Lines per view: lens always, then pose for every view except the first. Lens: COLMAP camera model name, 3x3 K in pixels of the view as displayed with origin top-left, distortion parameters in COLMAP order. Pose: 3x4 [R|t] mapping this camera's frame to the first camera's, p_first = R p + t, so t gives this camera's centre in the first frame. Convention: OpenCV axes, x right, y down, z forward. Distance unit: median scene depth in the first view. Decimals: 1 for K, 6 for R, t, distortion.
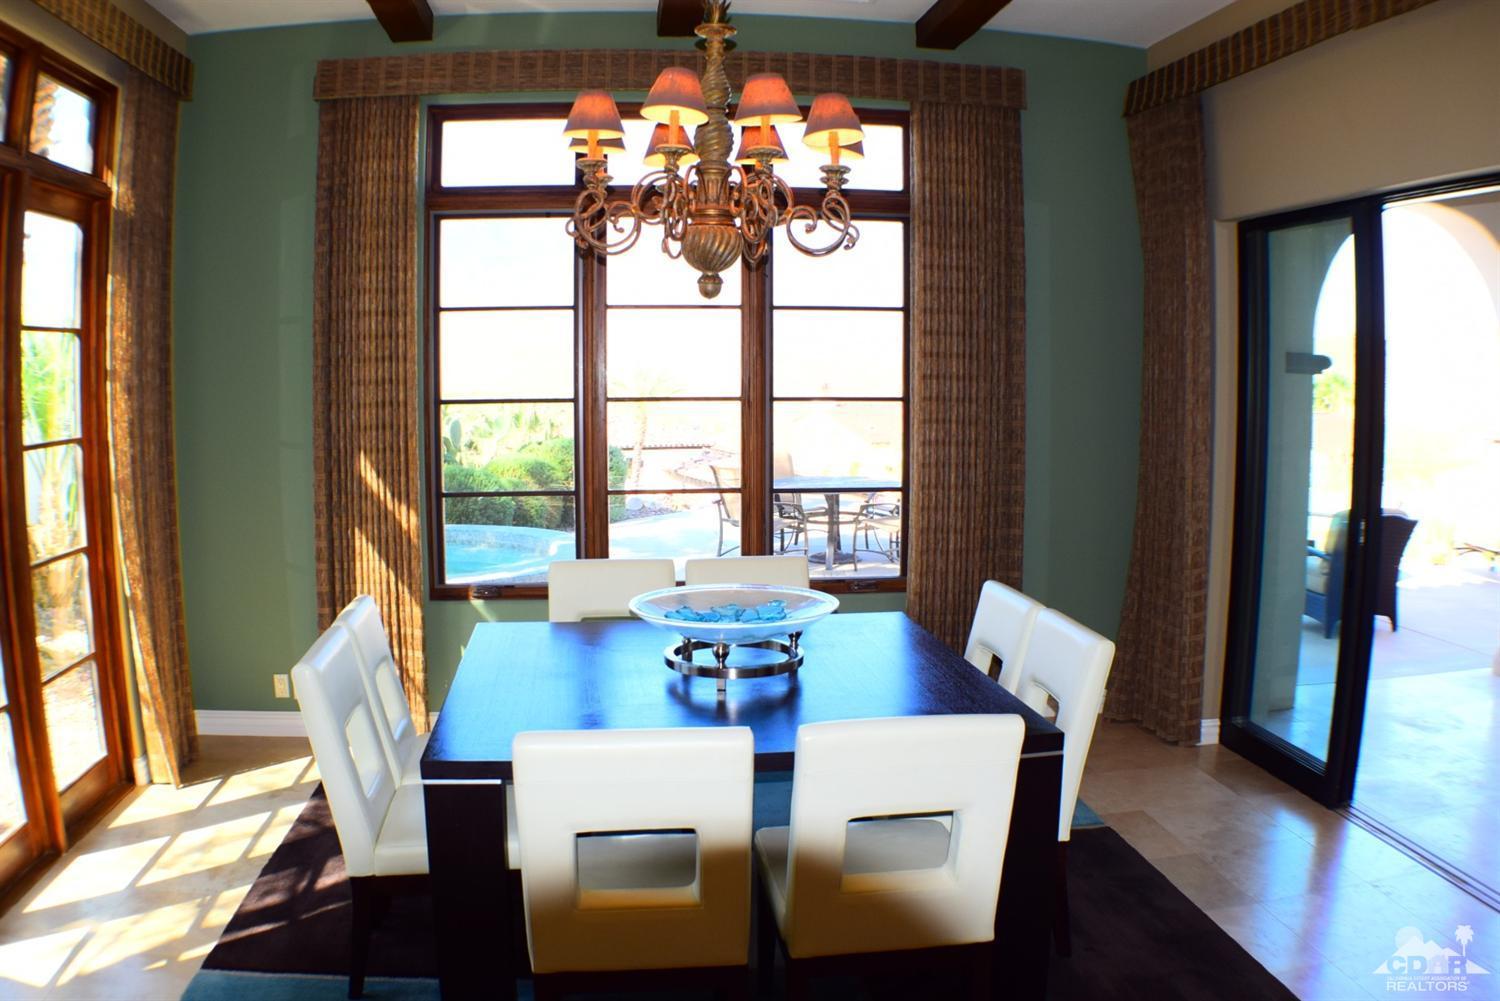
lens RADIAL K [[1191.4, 0, 747.3], [0, 1191.4, 507.1], [0, 0, 1]] dist [-0.311080, 0.081906]
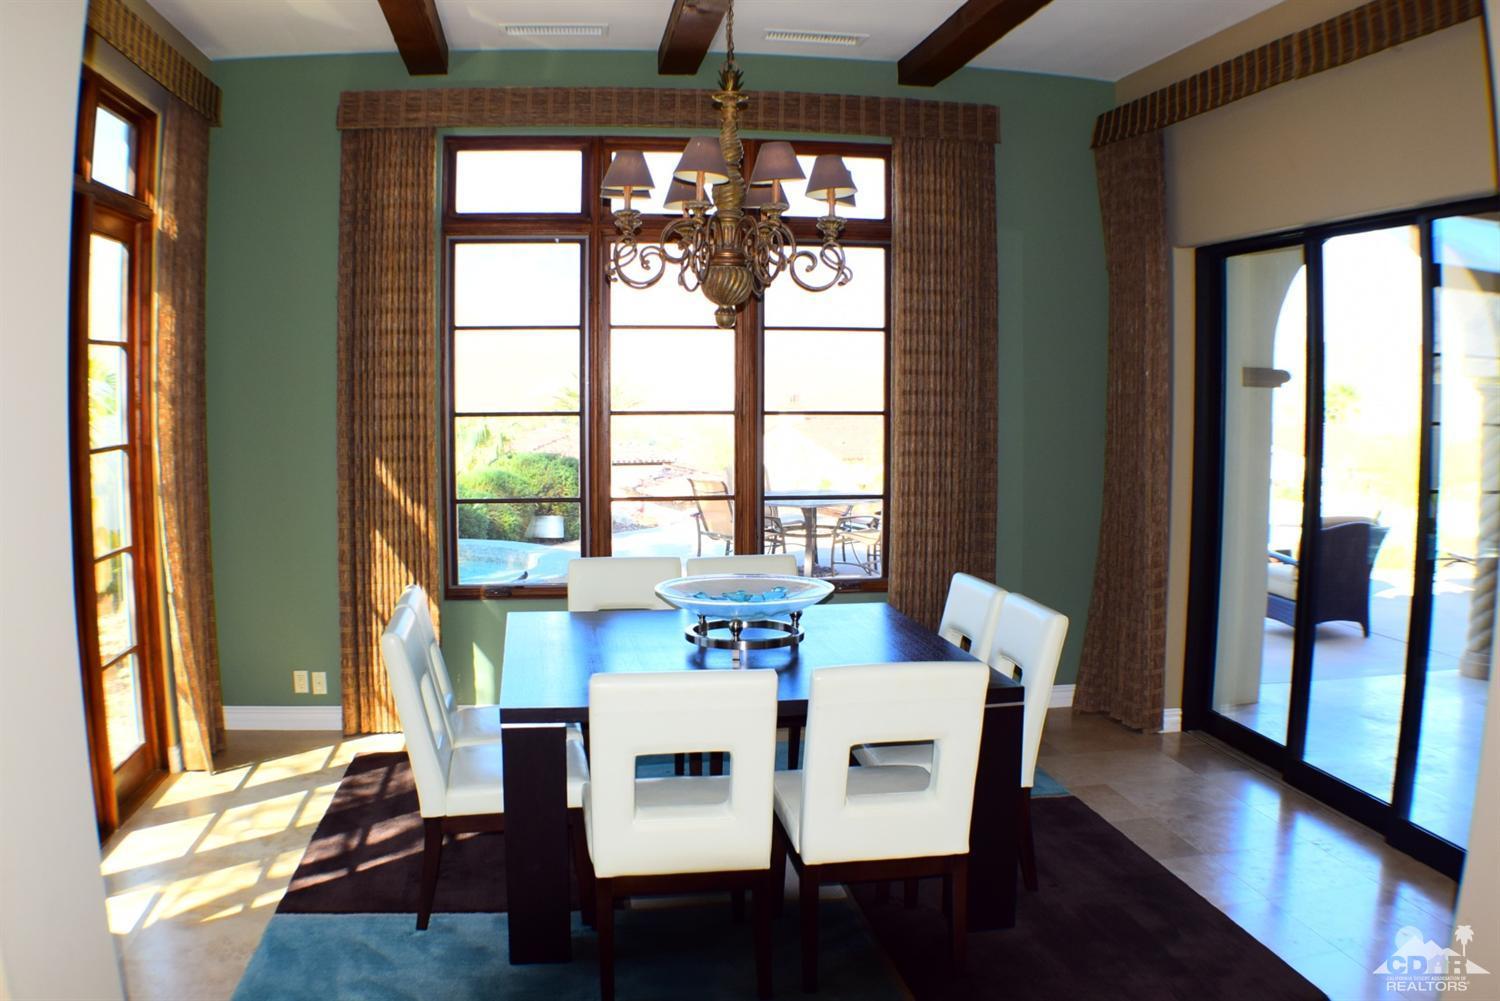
lens RADIAL K [[1282.1, 0, 750.0], [0, 1282.1, 500.5], [0, 0, 1]] dist [-0.307433, 0.078012]
pose [[0.999506, -0.000548, 0.031431, -0.029900], [0.001201, 0.999784, -0.020737, 0.013690], [-0.031413, 0.020765, 0.999291, -0.172492]]
